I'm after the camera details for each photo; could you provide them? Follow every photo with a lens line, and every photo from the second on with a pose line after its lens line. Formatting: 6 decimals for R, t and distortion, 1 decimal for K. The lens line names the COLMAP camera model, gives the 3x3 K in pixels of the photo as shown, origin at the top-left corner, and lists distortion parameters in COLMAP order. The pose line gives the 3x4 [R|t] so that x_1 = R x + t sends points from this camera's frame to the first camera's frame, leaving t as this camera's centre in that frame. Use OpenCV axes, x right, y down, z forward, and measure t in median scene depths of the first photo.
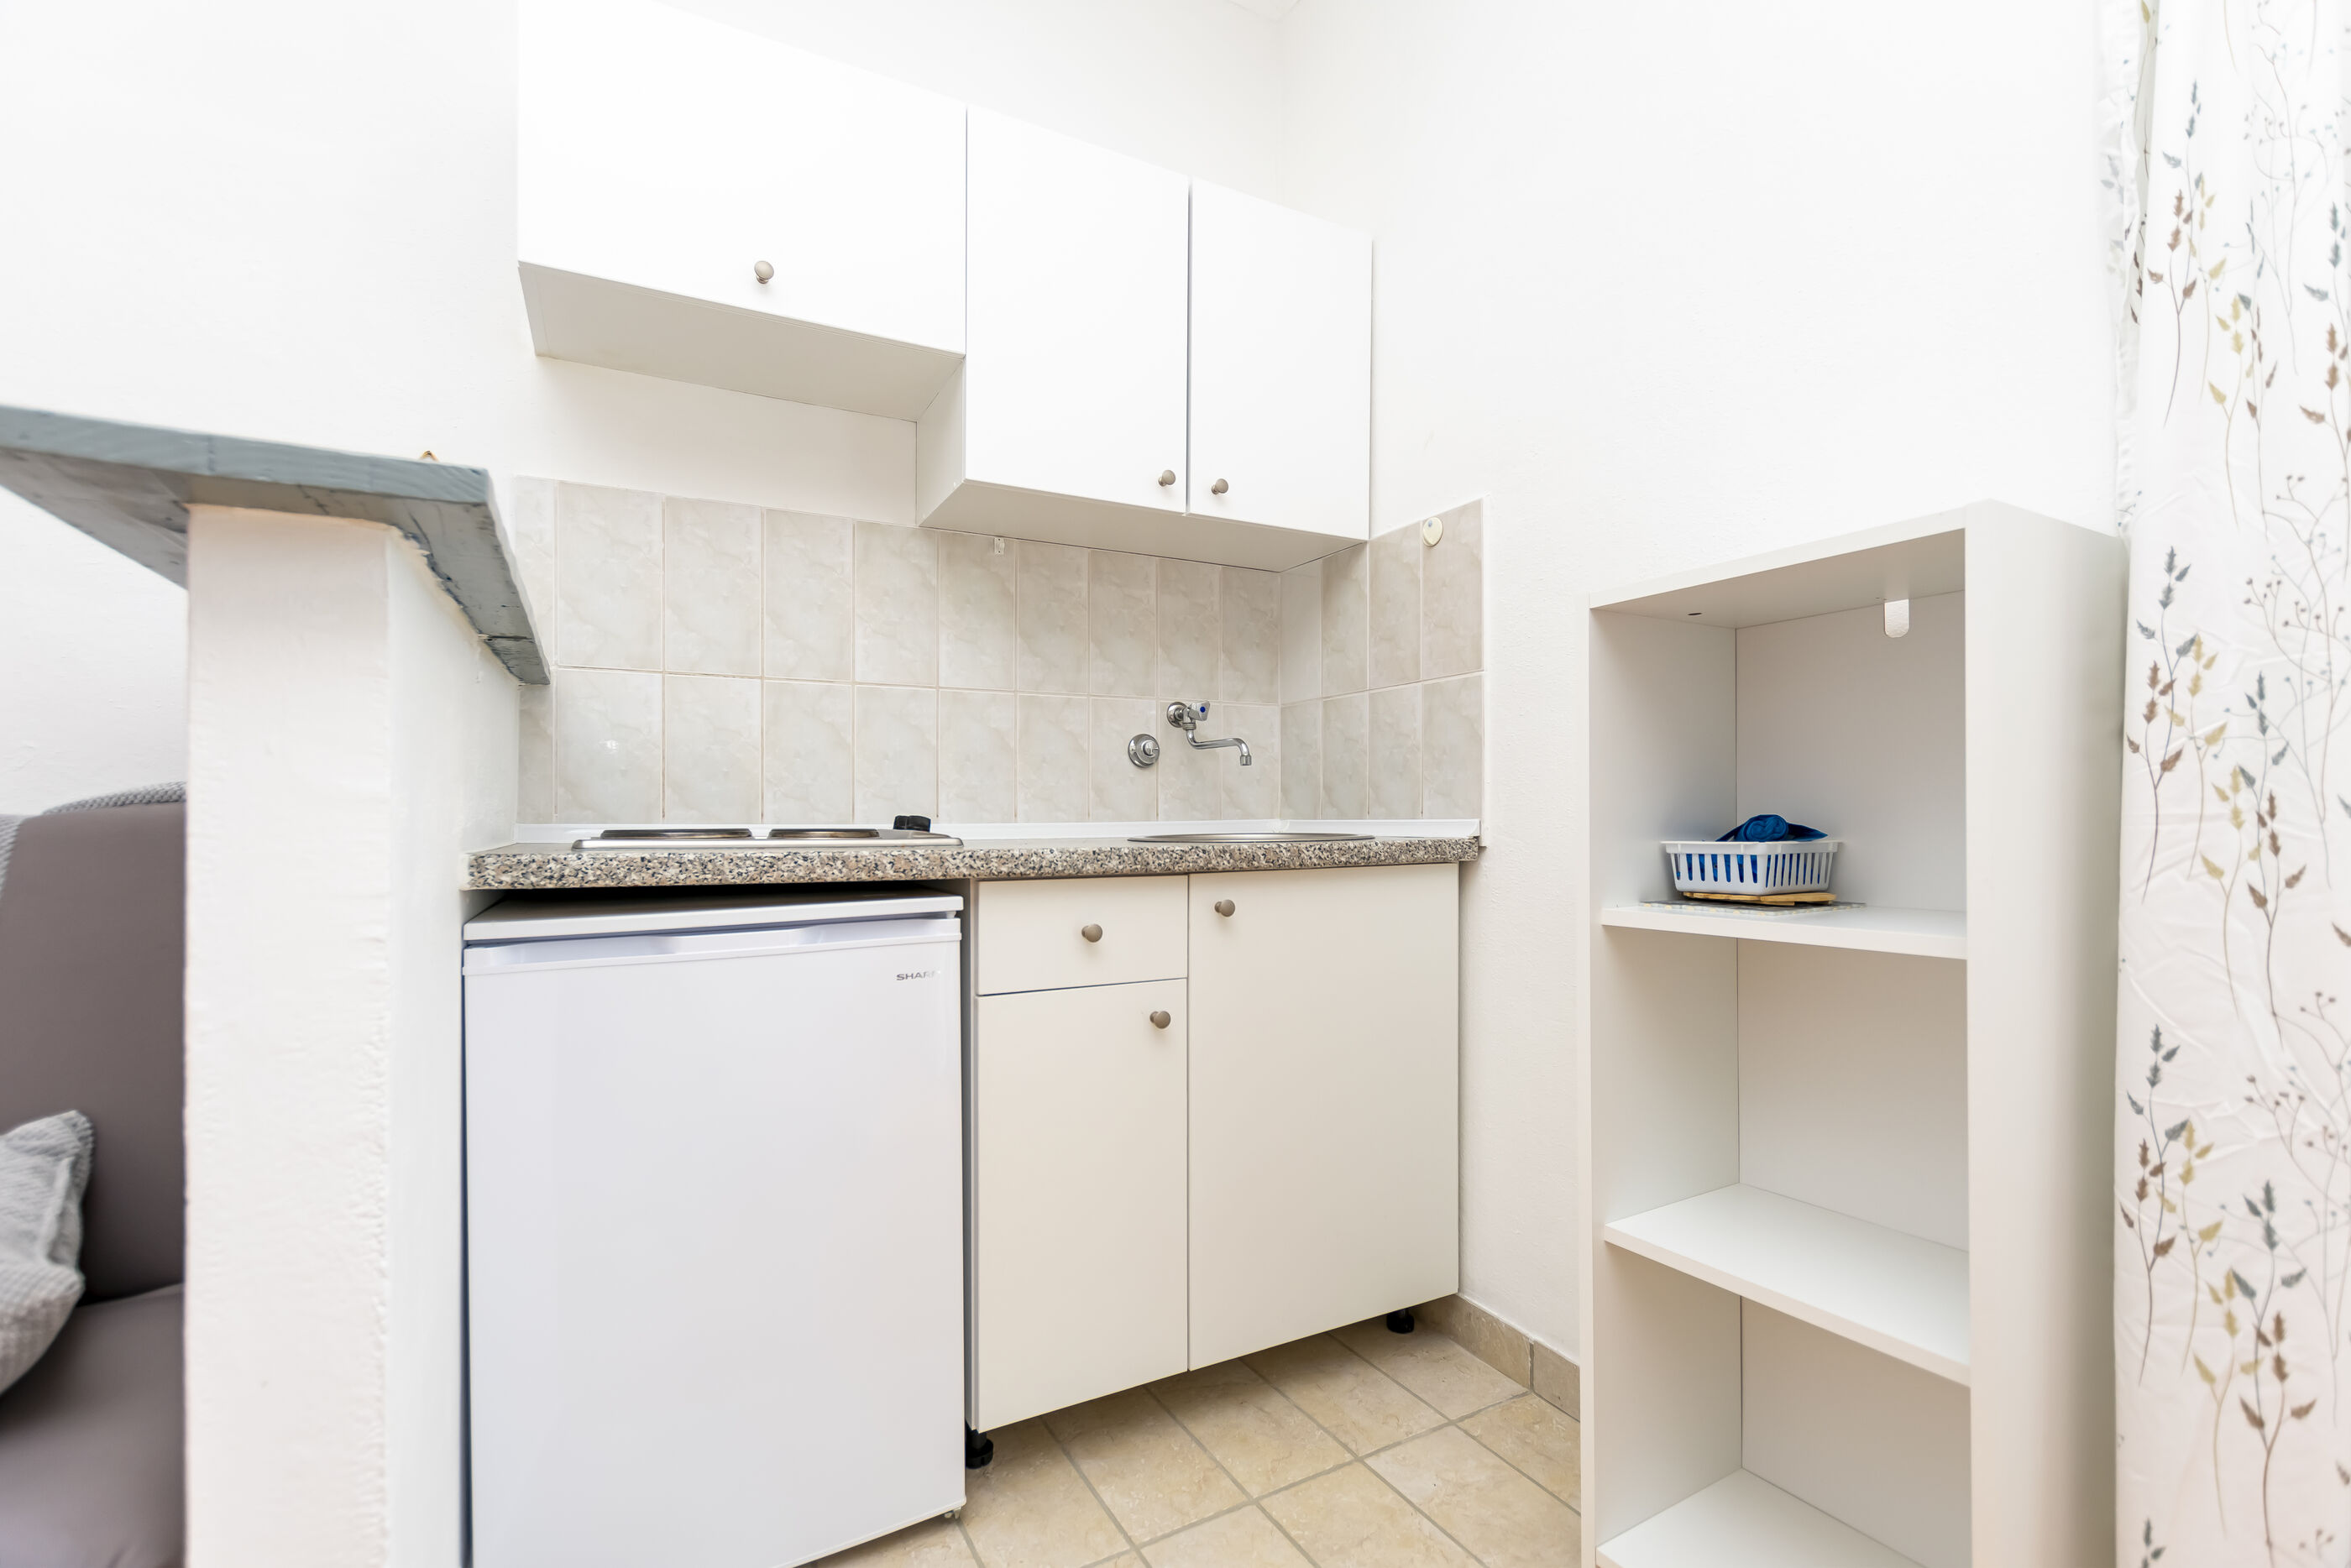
lens RADIAL K [[1016.2, 0, 1164.7], [0, 1016.2, 826.5], [0, 0, 1]] dist [-0.000943, -0.000034]
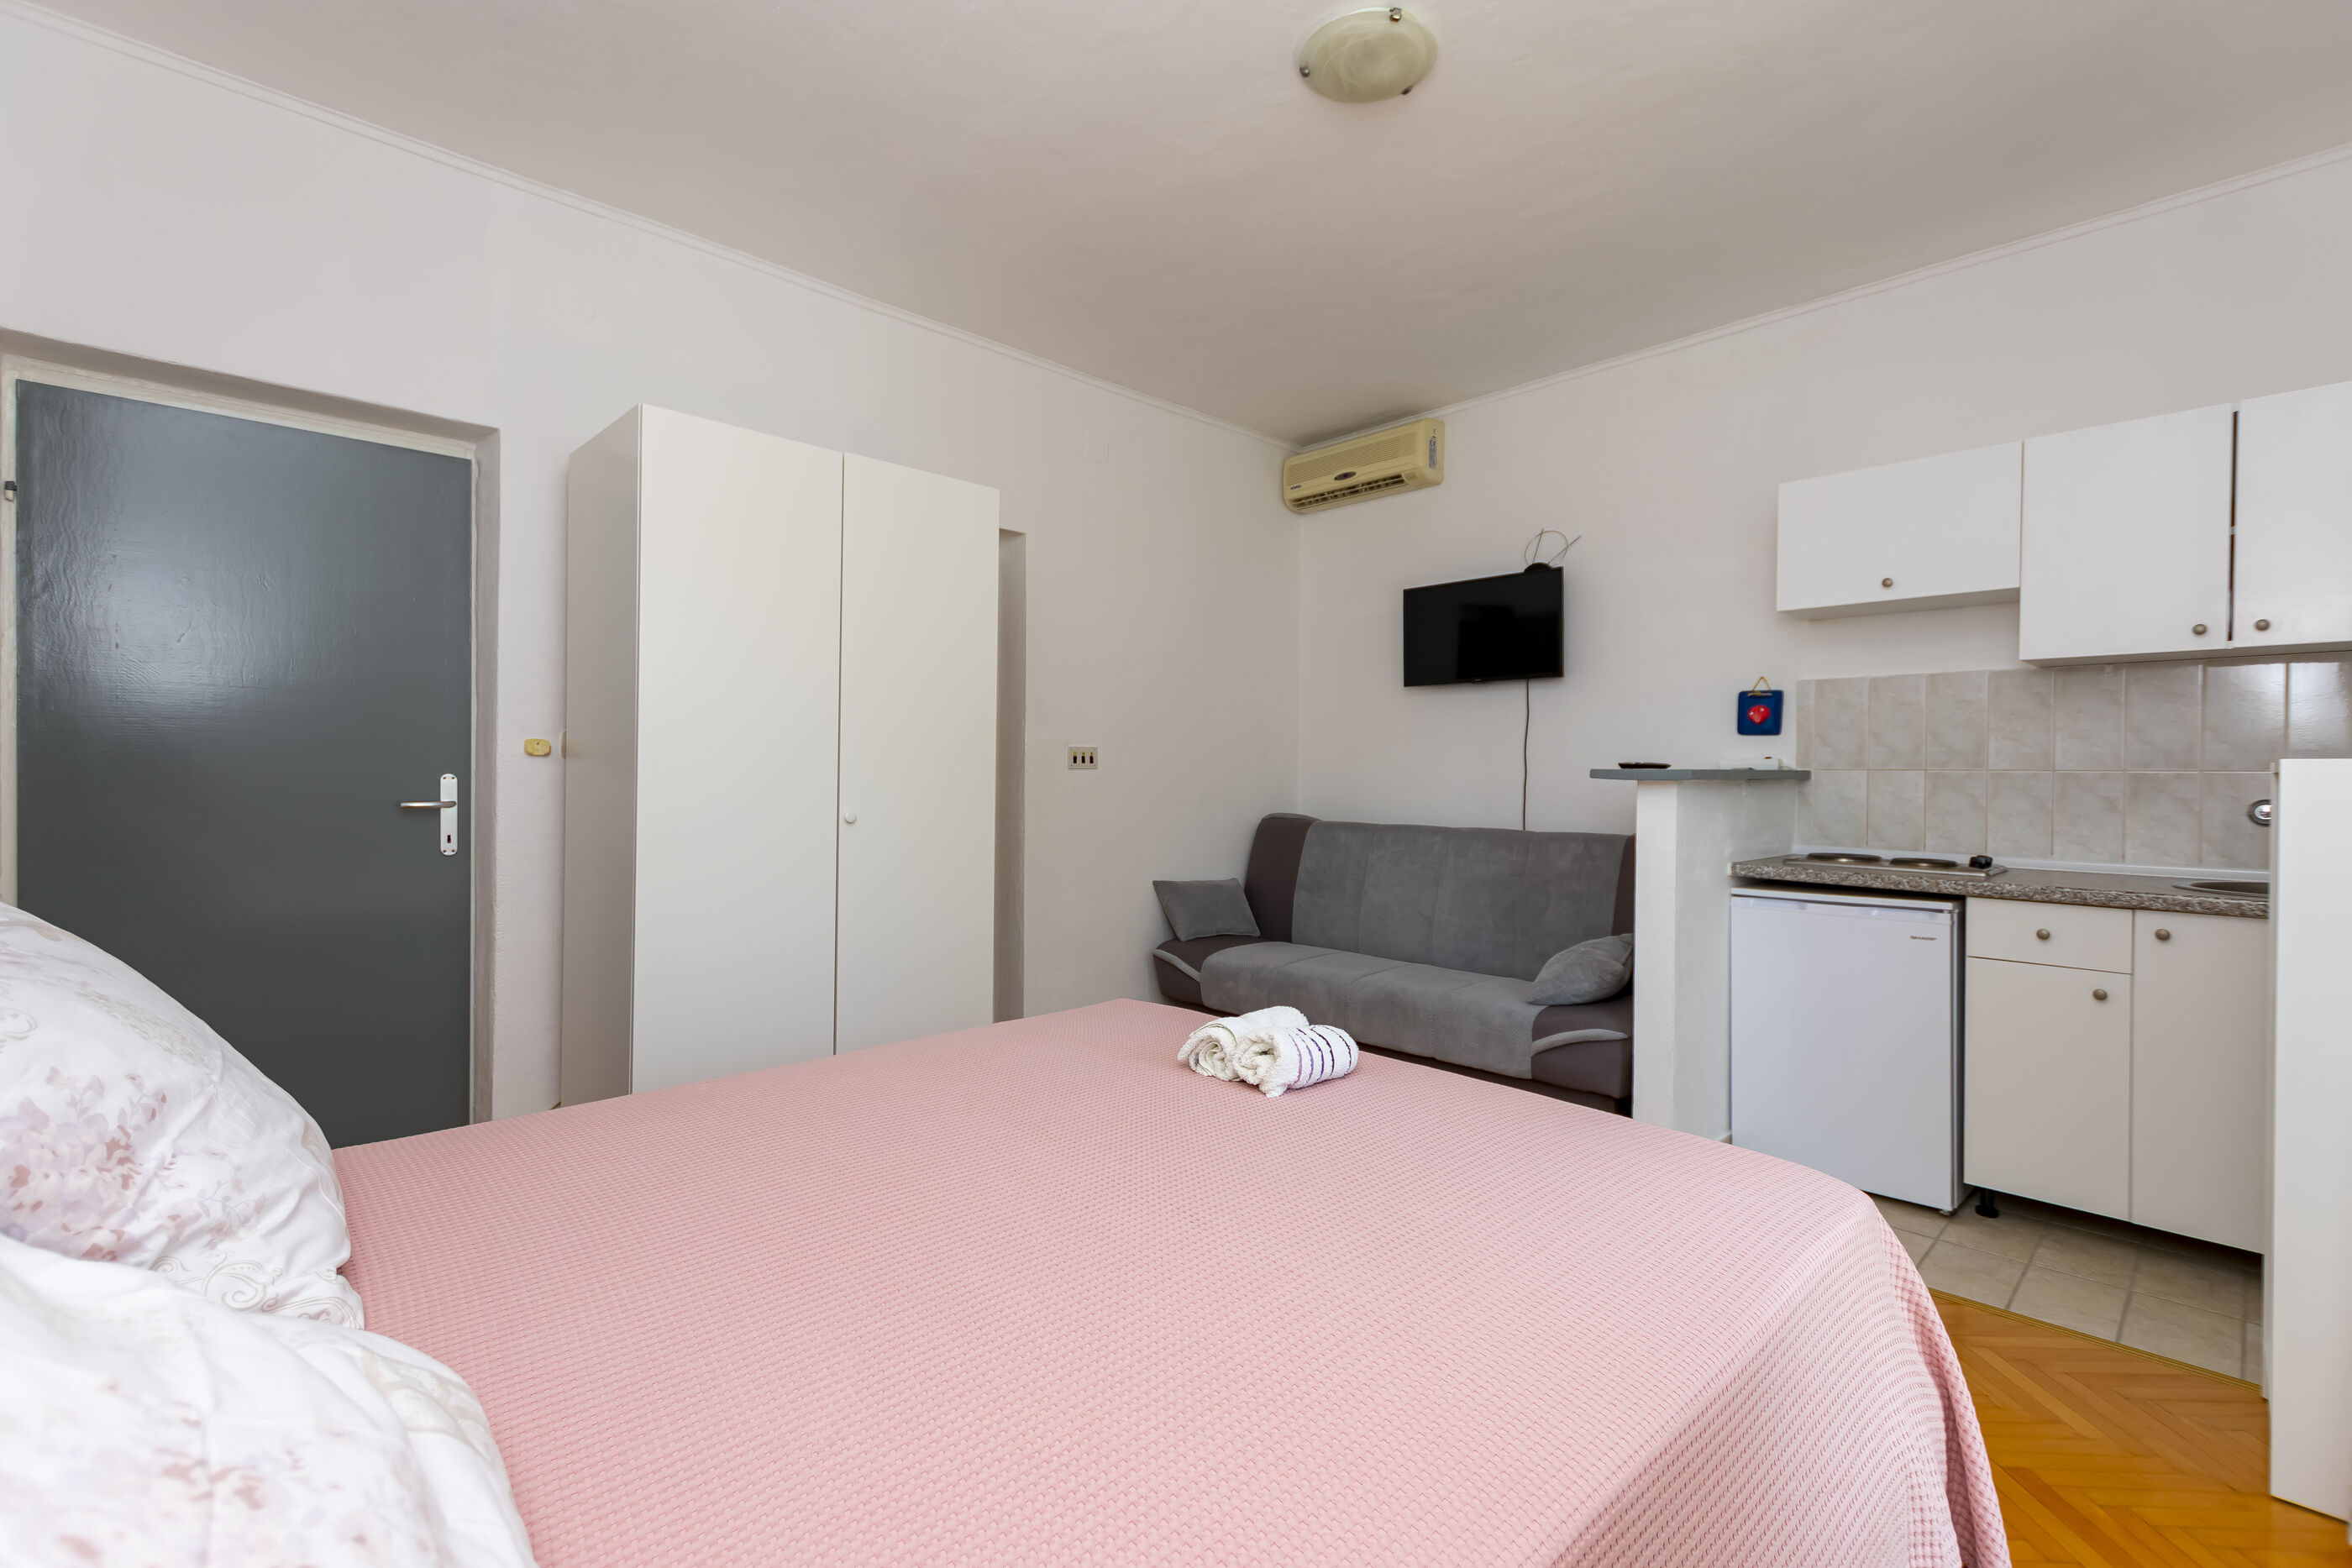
lens RADIAL K [[1059.5, 0, 1183.9], [0, 1059.5, 774.1], [0, 0, 1]] dist [0.000687, 0.000200]
pose [[0.266563, 0.009422, -0.963771, 1.063731], [-0.019067, 0.999808, 0.004501, -0.124283], [0.963629, 0.017176, 0.266691, -0.761273]]
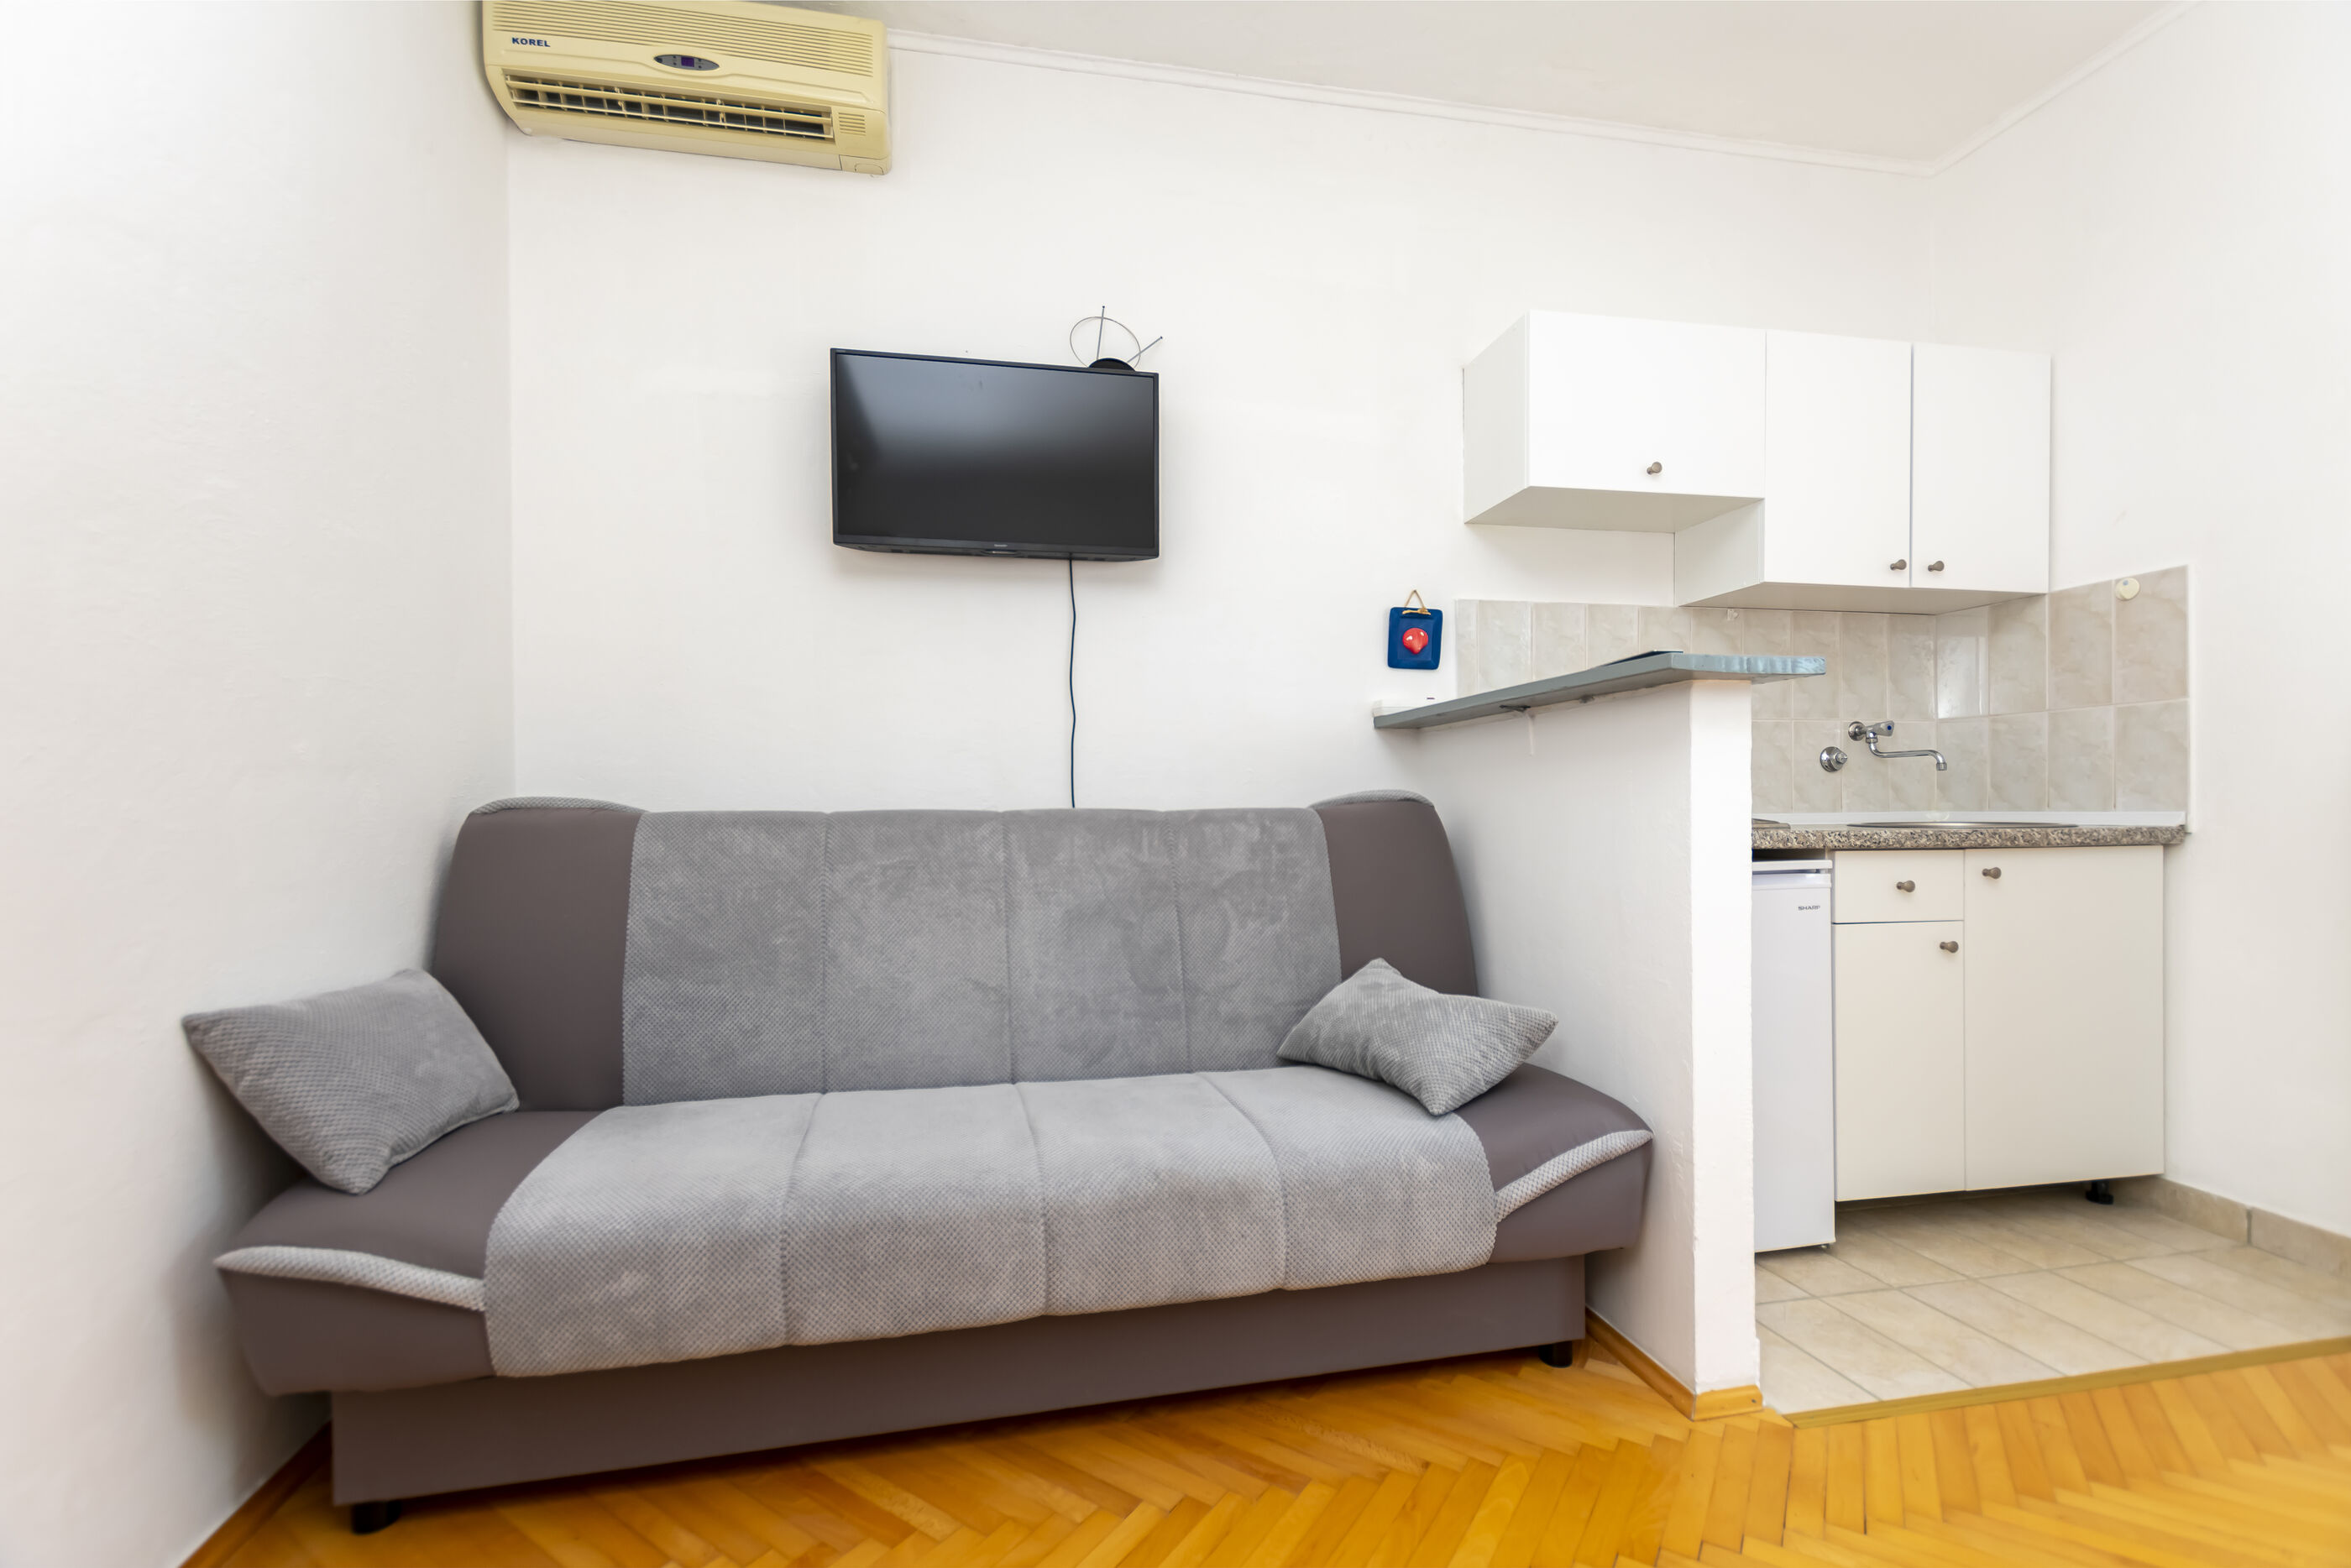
lens RADIAL K [[1011.7, 0, 1166.1], [0, 1011.7, 813.8], [0, 0, 1]] dist [0.008270, -0.000142]
pose [[0.956824, 0.002749, -0.290656, -0.562433], [-0.003364, 0.999993, -0.001614, 0.002536], [0.290649, 0.002522, 0.956826, -0.633456]]
